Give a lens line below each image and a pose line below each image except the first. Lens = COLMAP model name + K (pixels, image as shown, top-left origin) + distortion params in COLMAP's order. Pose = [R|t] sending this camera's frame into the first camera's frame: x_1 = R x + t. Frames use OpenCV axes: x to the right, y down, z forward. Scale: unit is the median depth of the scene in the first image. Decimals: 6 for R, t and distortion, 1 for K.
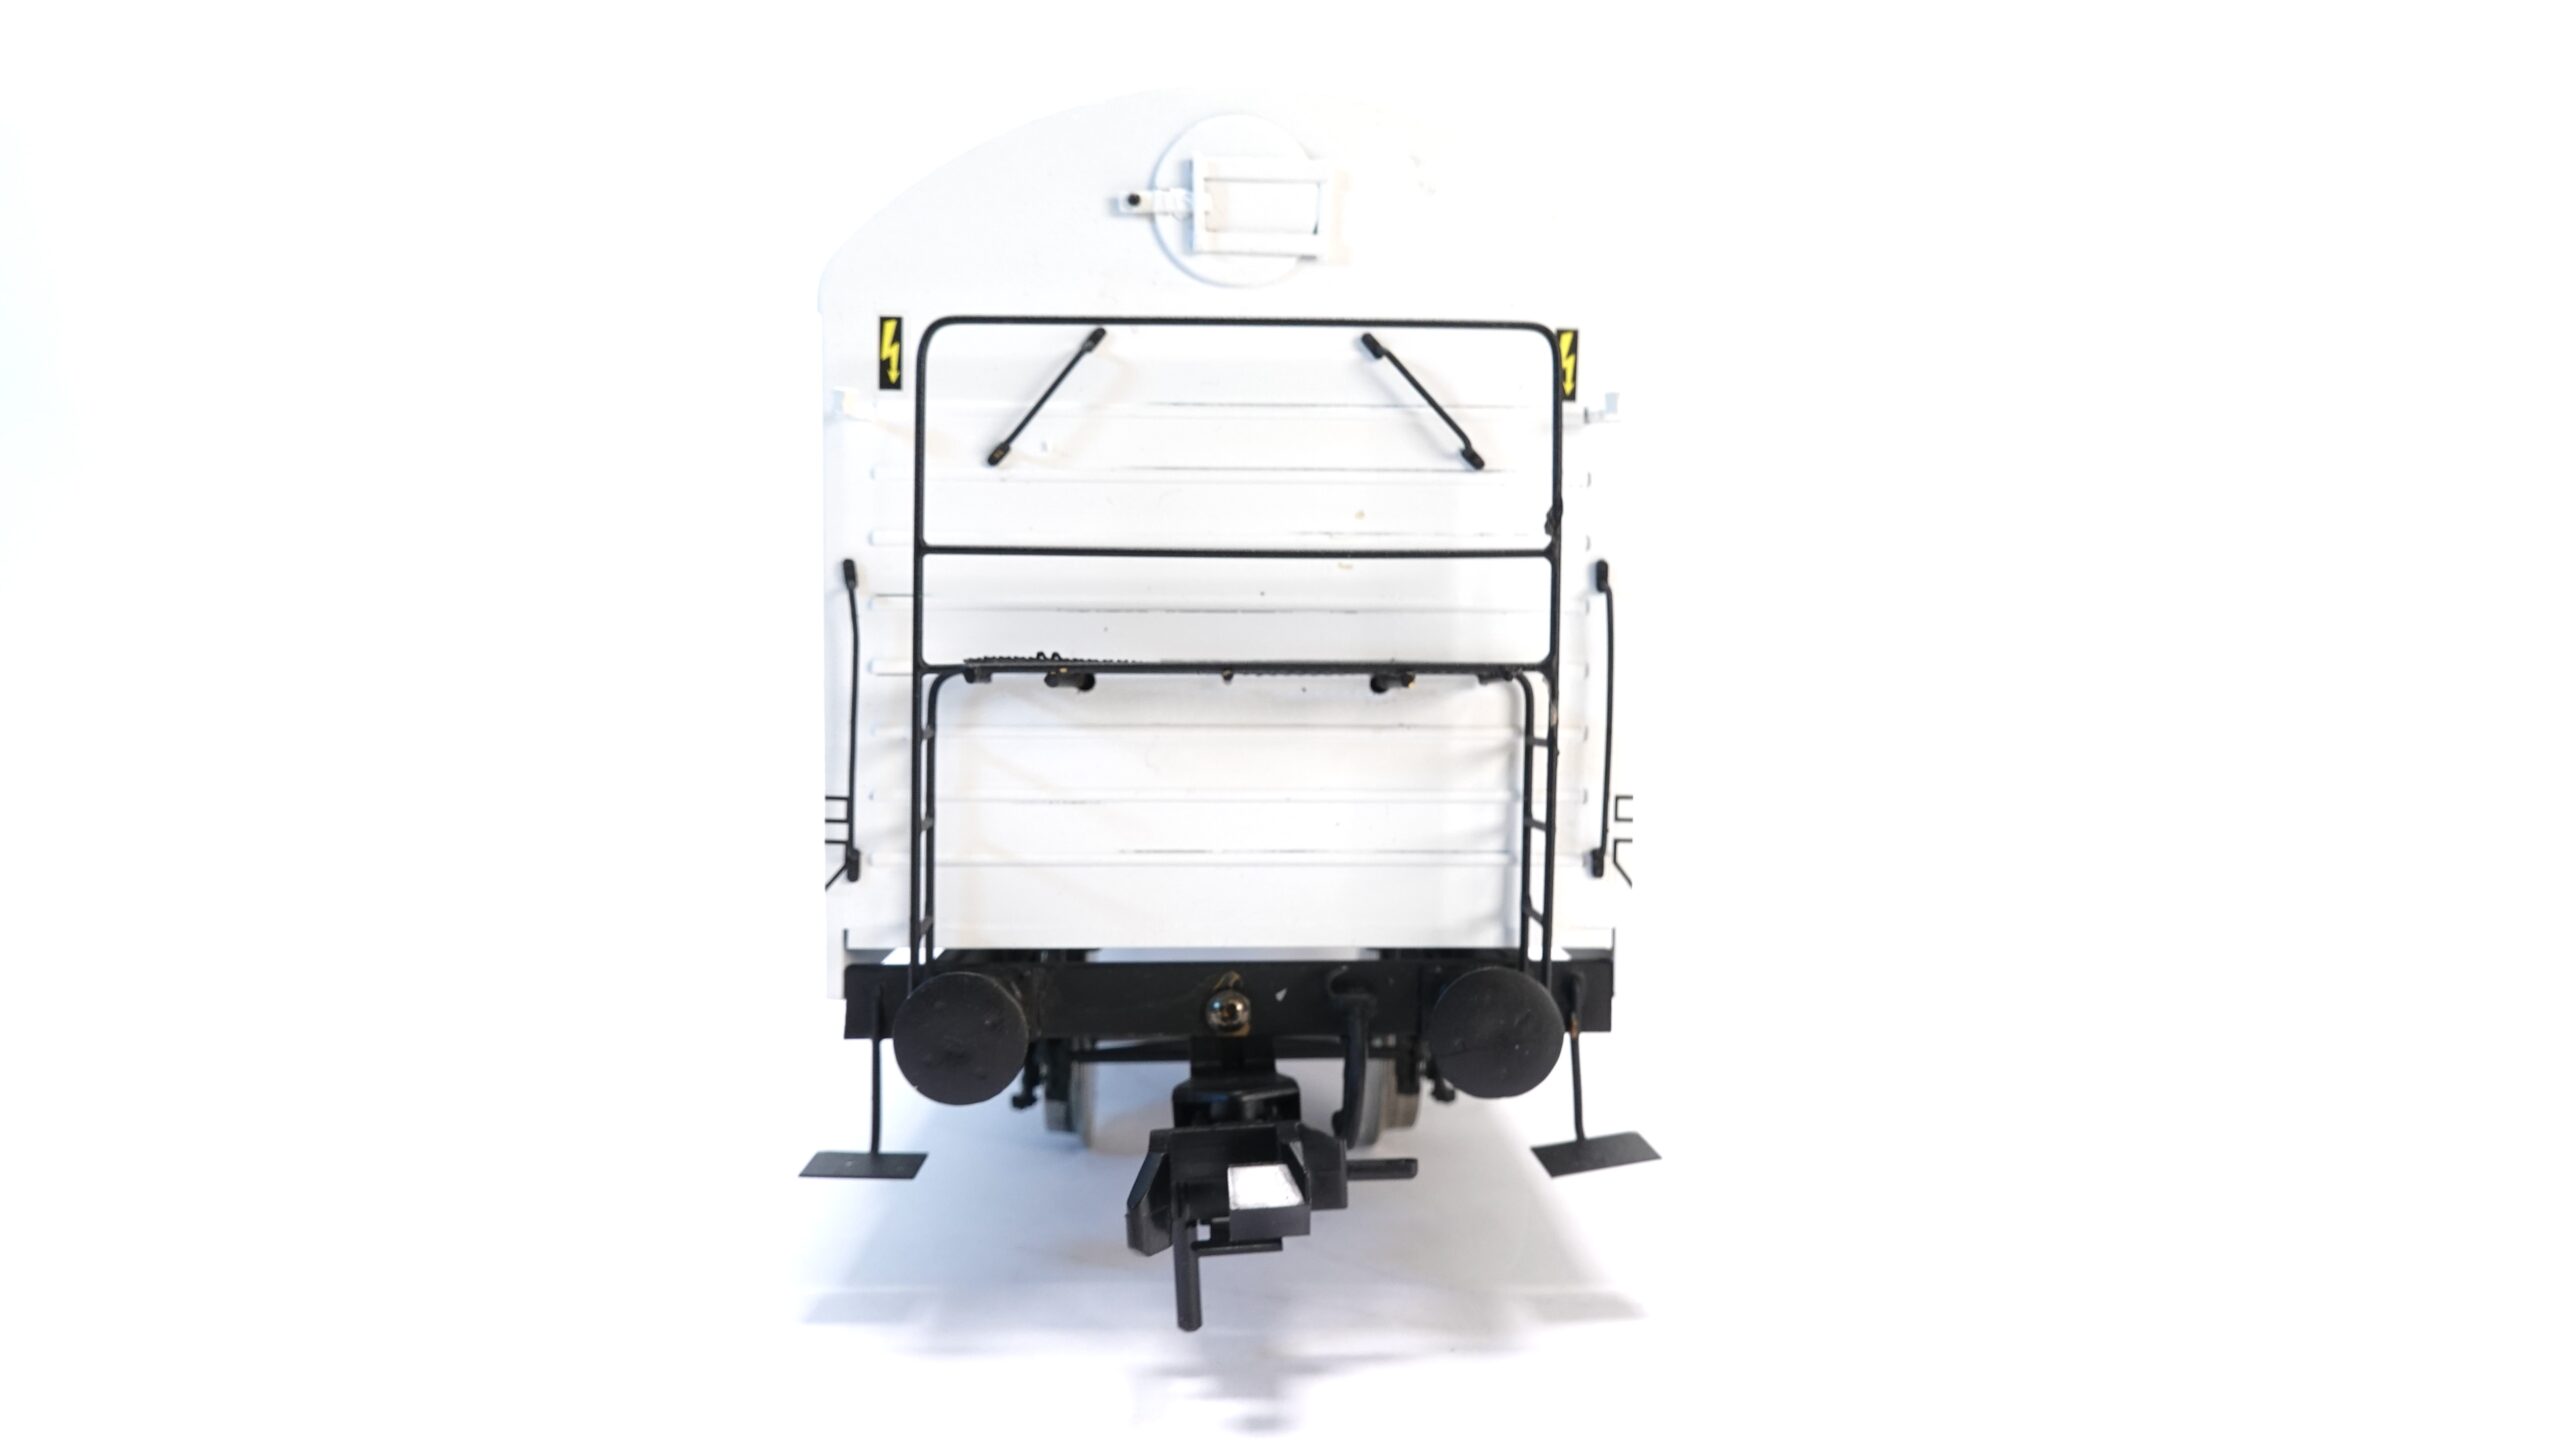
lens RADIAL K [[1806.2, 0, 1282.1], [0, 1806.2, 678.3], [0, 0, 1]] dist [-0.000101, 0.000000]
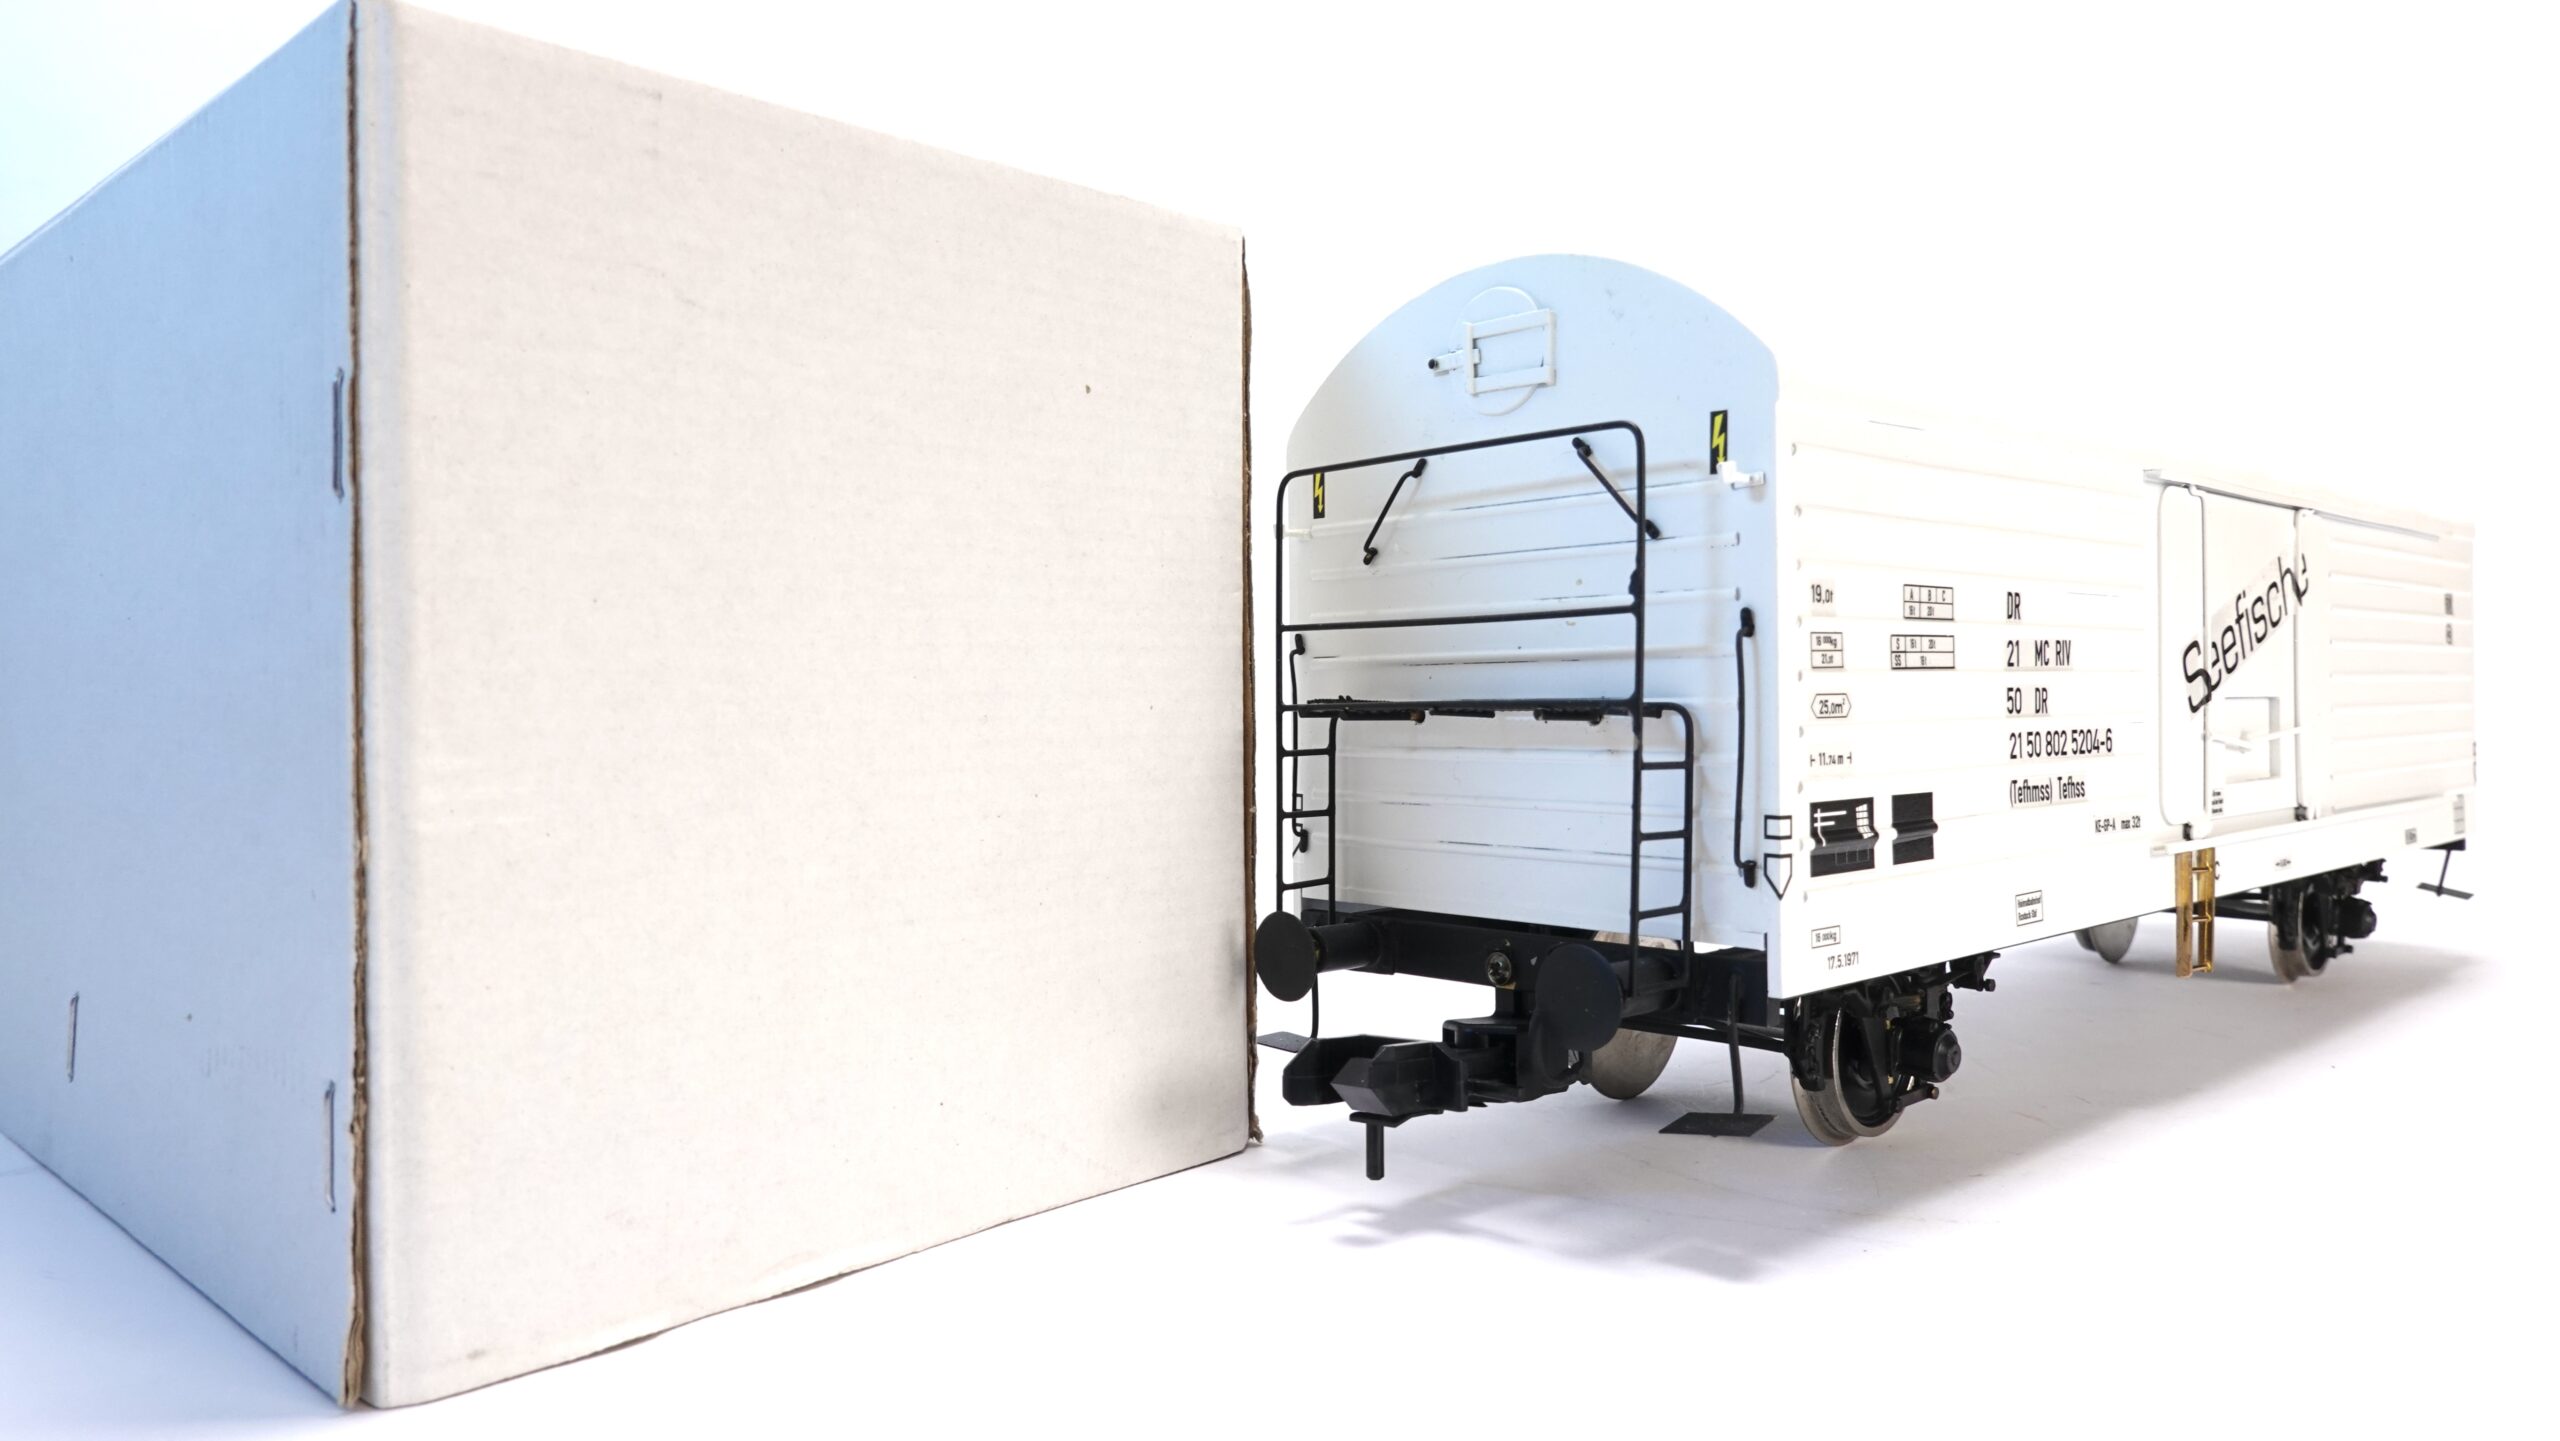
lens RADIAL K [[1806.2, 0, 1282.1], [0, 1806.2, 678.3], [0, 0, 1]] dist [-0.000101, 0.000000]
pose [[0.622491, -0.018008, -0.782420, 0.897160], [0.000455, 0.999743, -0.022648, 0.004389], [0.782627, 0.013742, 0.622339, 0.059976]]
